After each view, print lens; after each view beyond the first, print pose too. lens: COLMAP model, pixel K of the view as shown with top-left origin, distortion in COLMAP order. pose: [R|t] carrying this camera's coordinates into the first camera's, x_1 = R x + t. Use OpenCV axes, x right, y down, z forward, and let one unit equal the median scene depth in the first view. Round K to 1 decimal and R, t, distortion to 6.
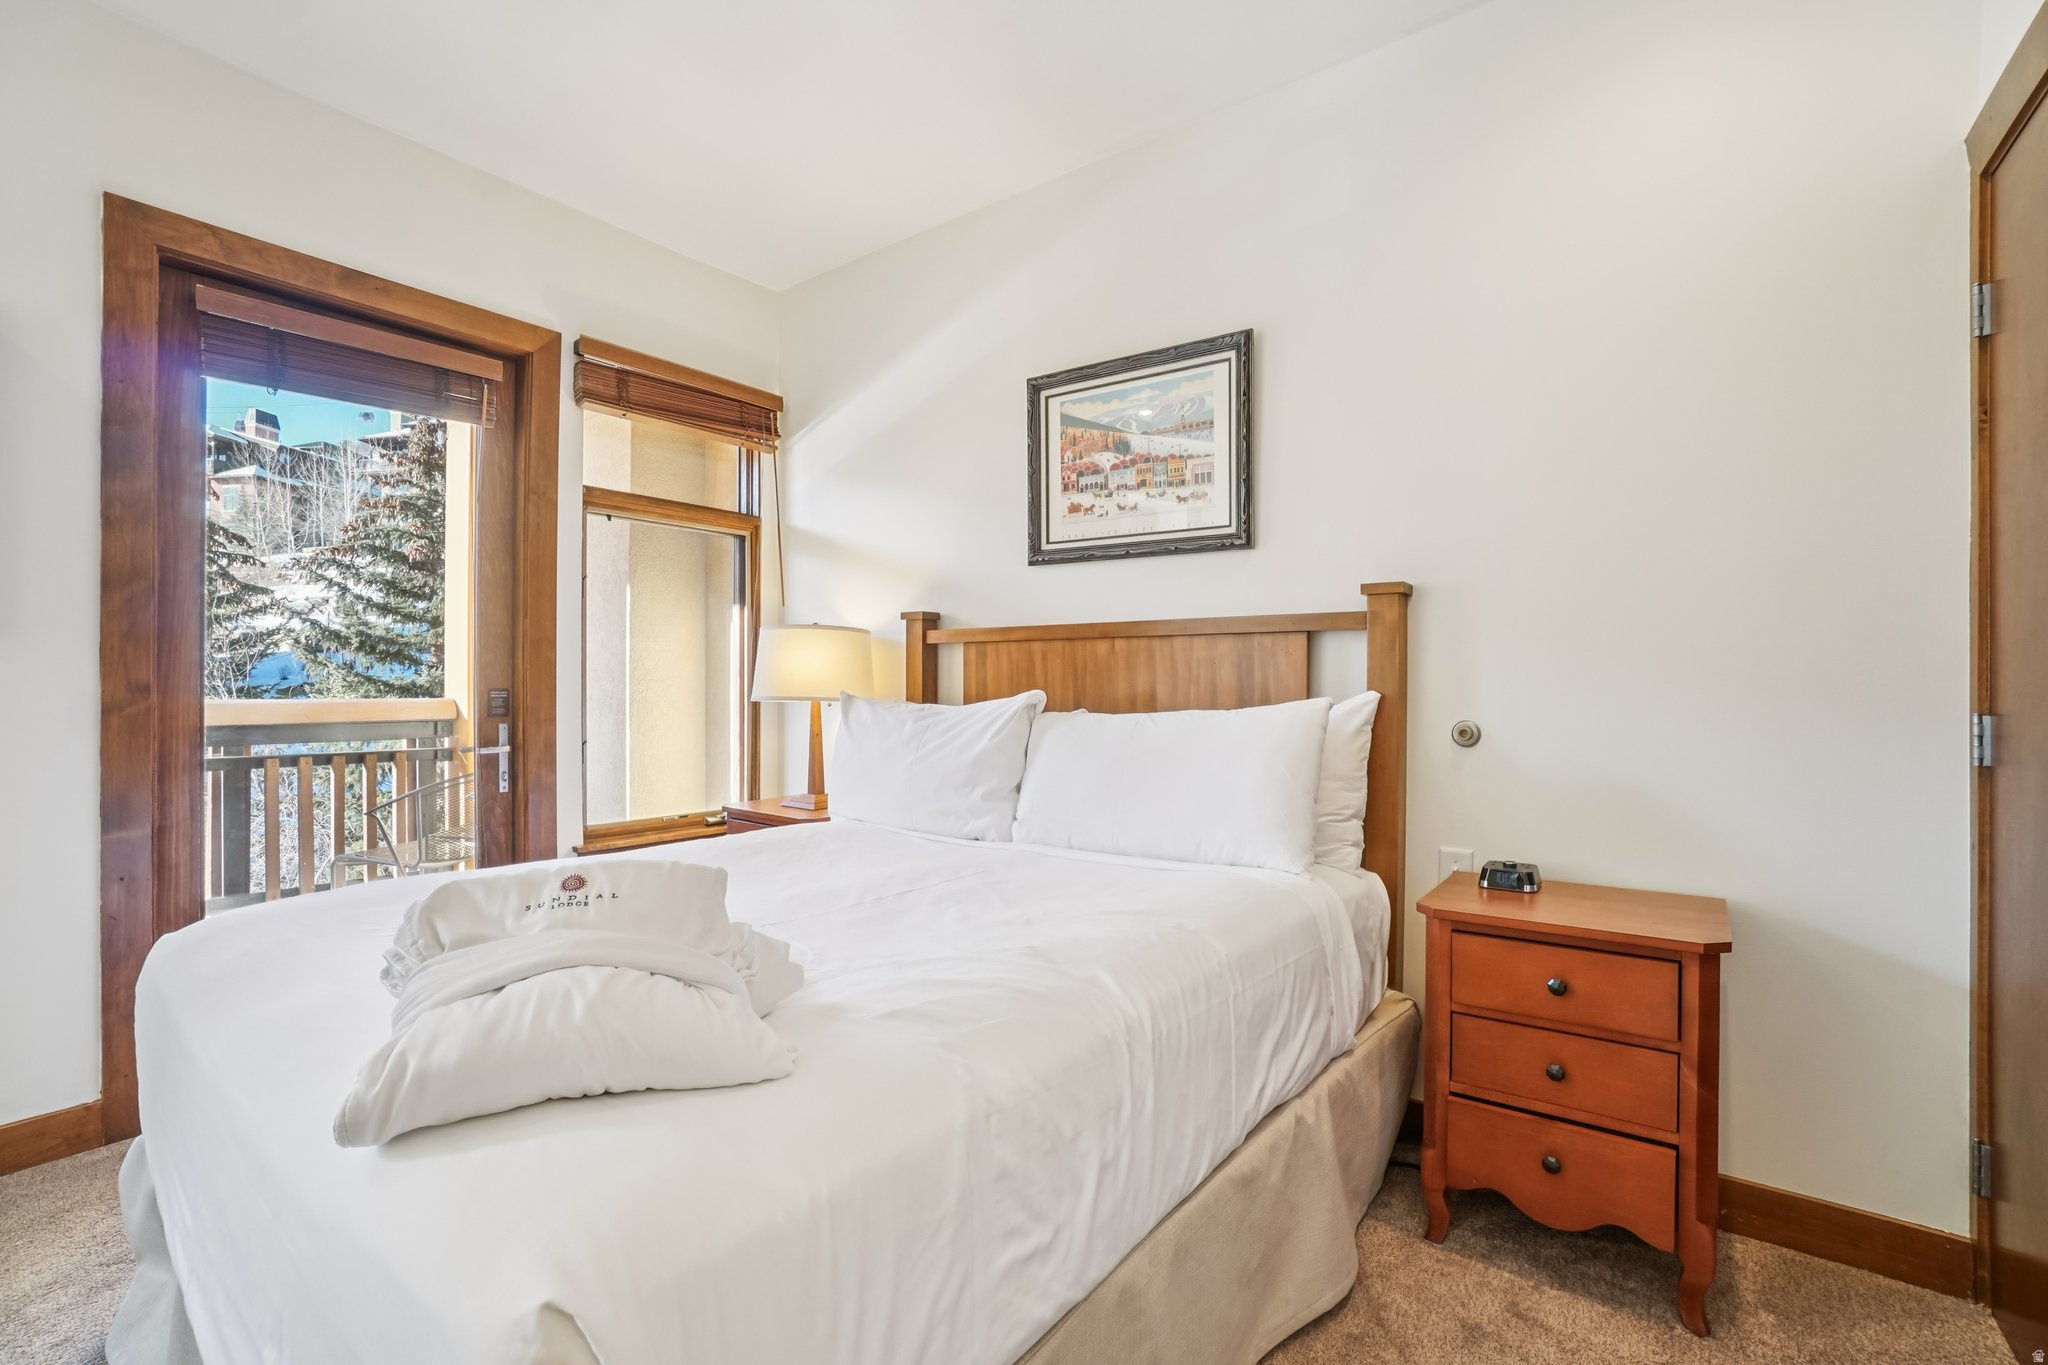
lens RADIAL K [[902.2, 0, 1008.6], [0, 902.2, 692.8], [0, 0, 1]] dist [-0.068596, 0.023442]
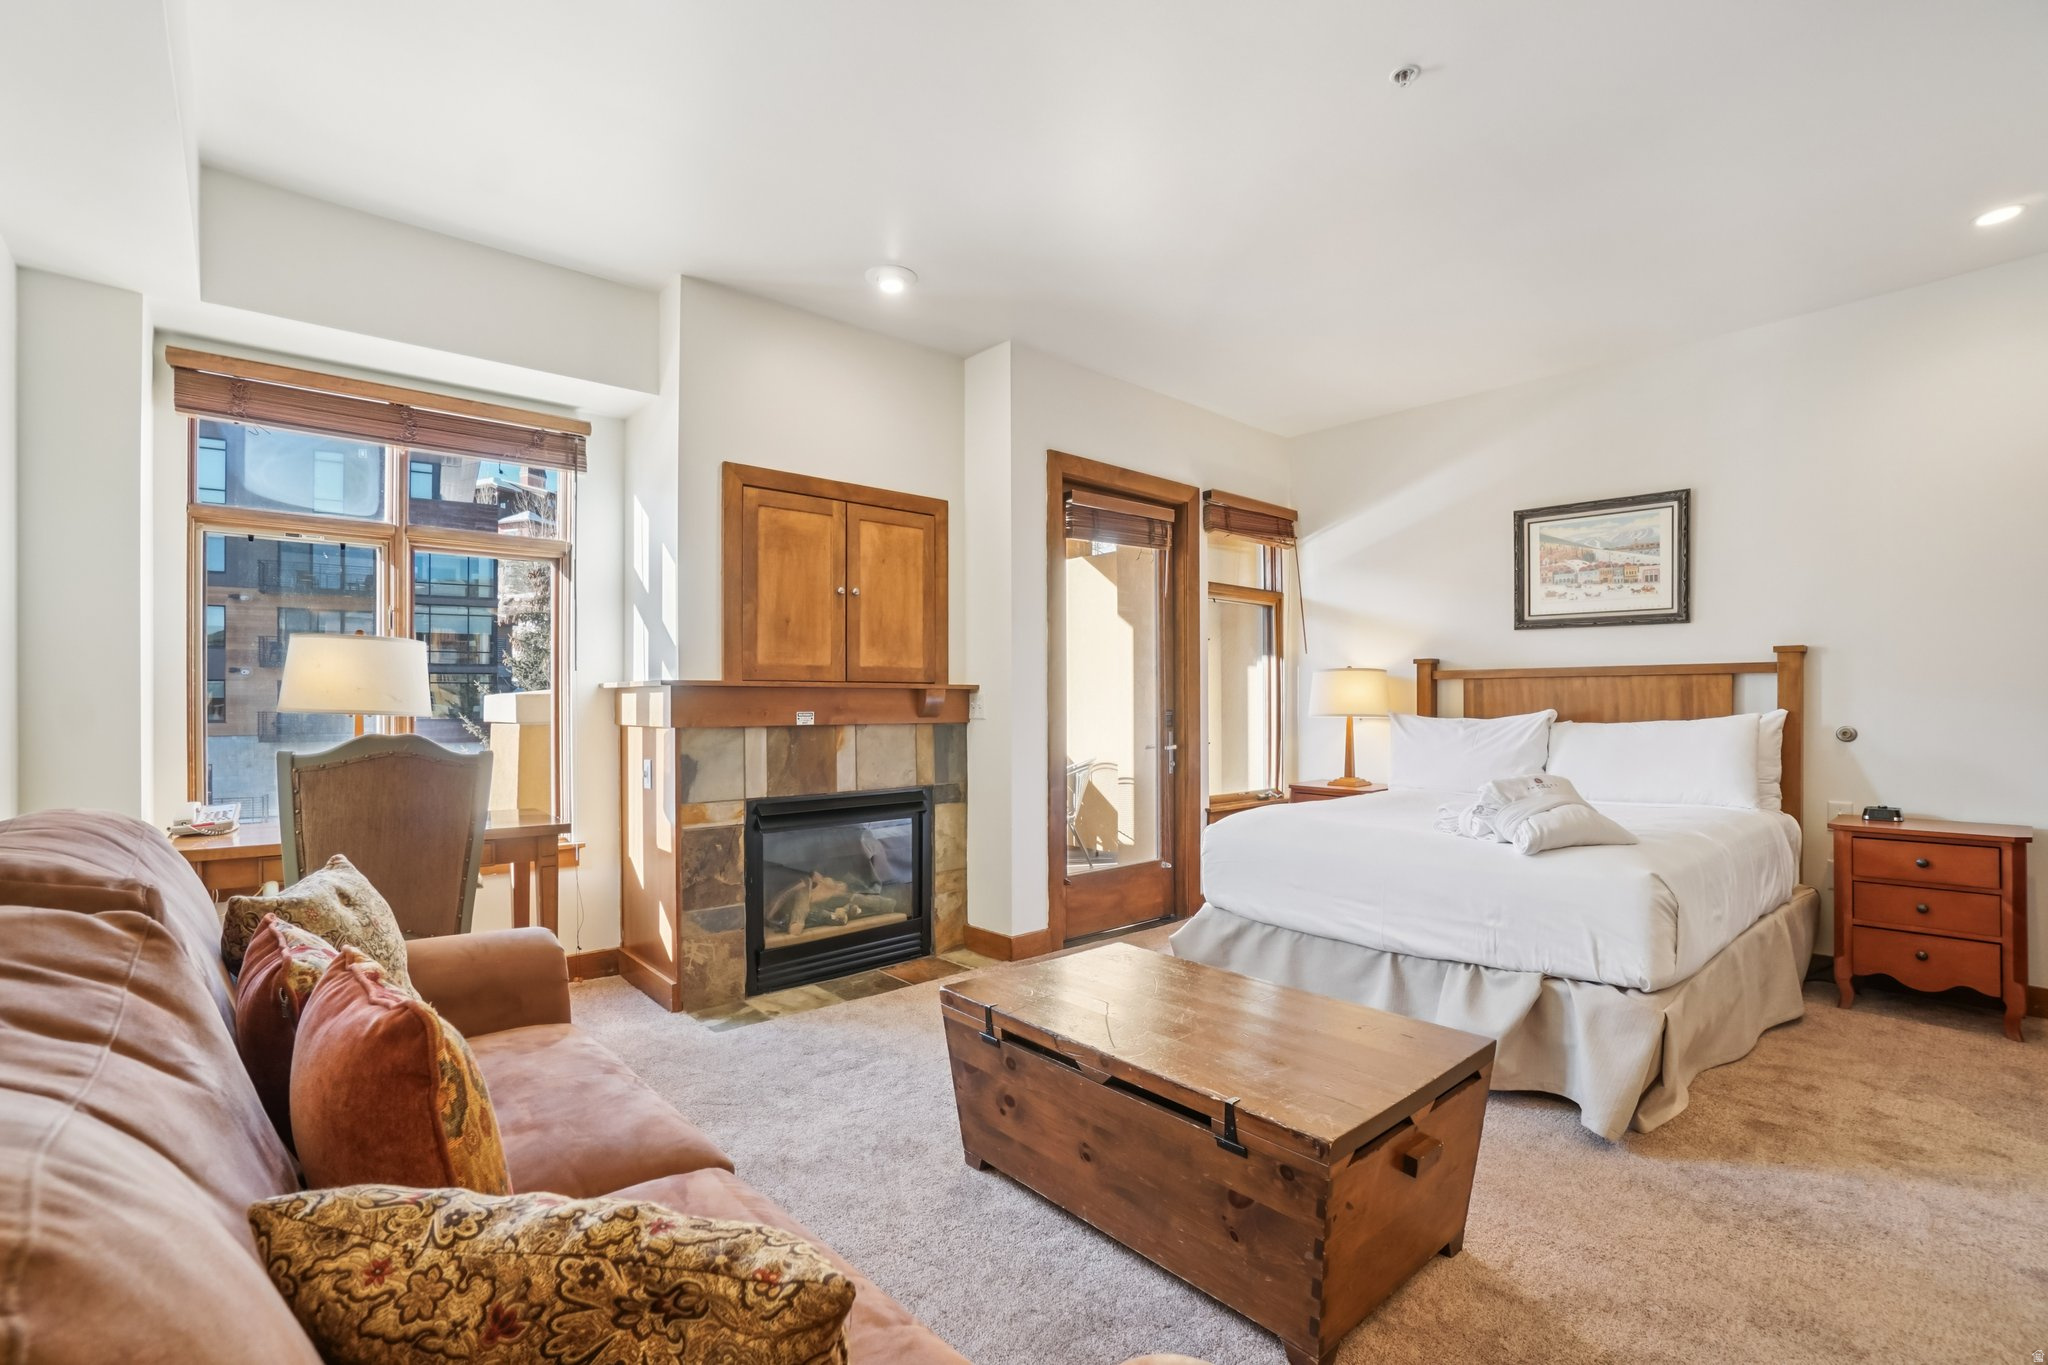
lens RADIAL K [[910.6, 0, 1014.2], [0, 910.6, 702.0], [0, 0, 1]] dist [-0.069315, 0.023055]
pose [[0.979760, -0.005873, -0.200090, -0.549015], [0.004339, 0.999958, -0.008108, -0.006703], [0.200129, 0.007076, 0.979744, -0.734979]]
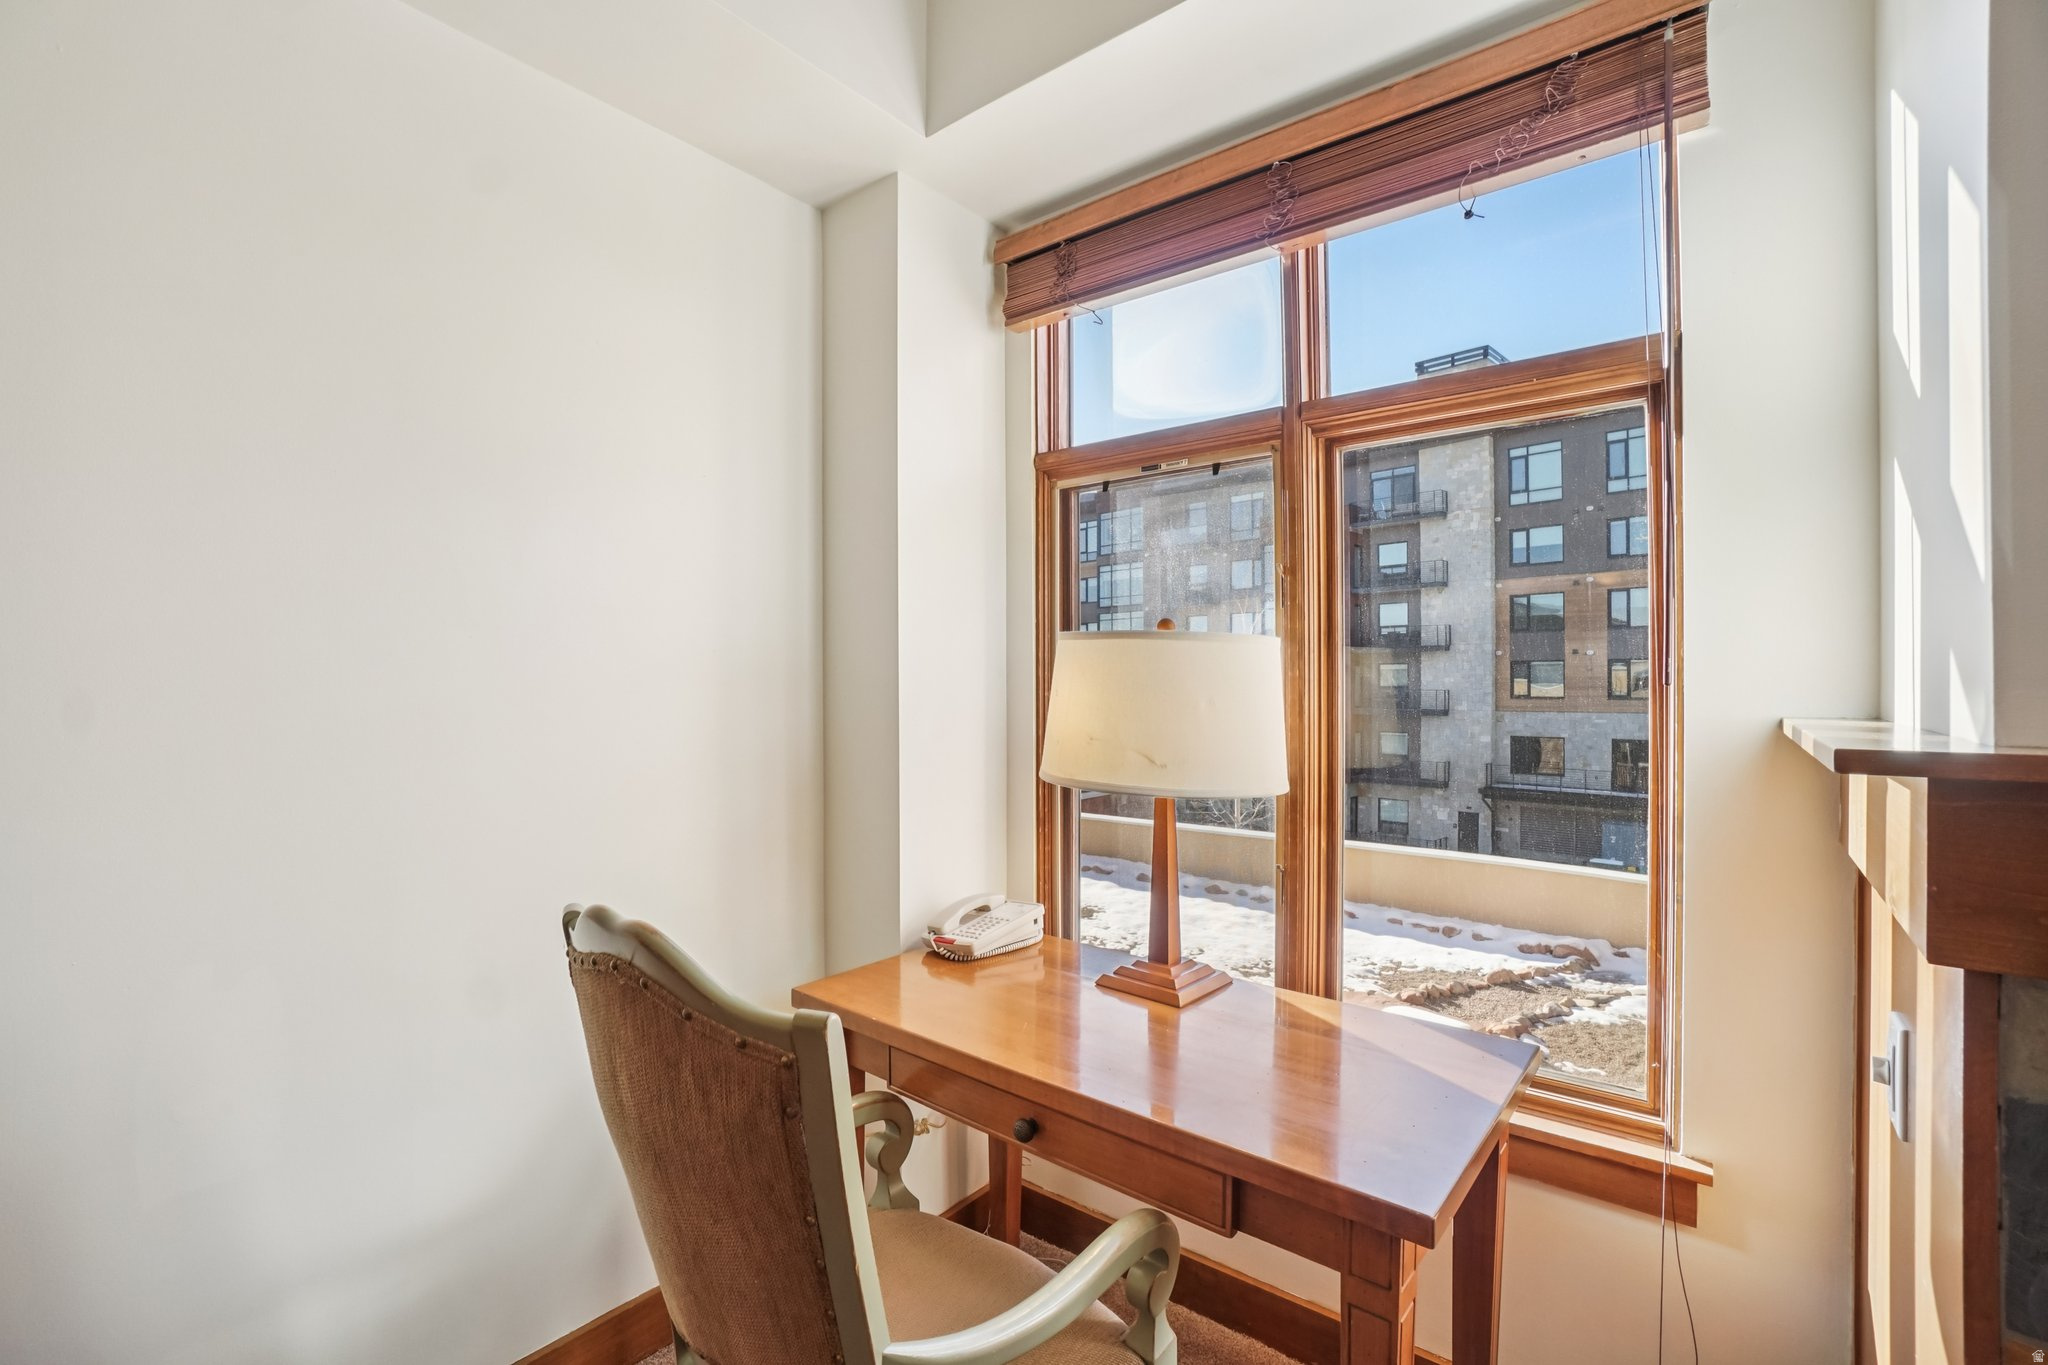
lens RADIAL K [[902.2, 0, 1008.6], [0, 902.2, 692.8], [0, 0, 1]] dist [-0.068596, 0.023442]
pose [[-0.032606, 0.009287, -0.999425, -0.980257], [-0.001439, 0.999955, 0.009339, -0.065893], [0.999467, 0.001742, -0.032592, 0.092563]]
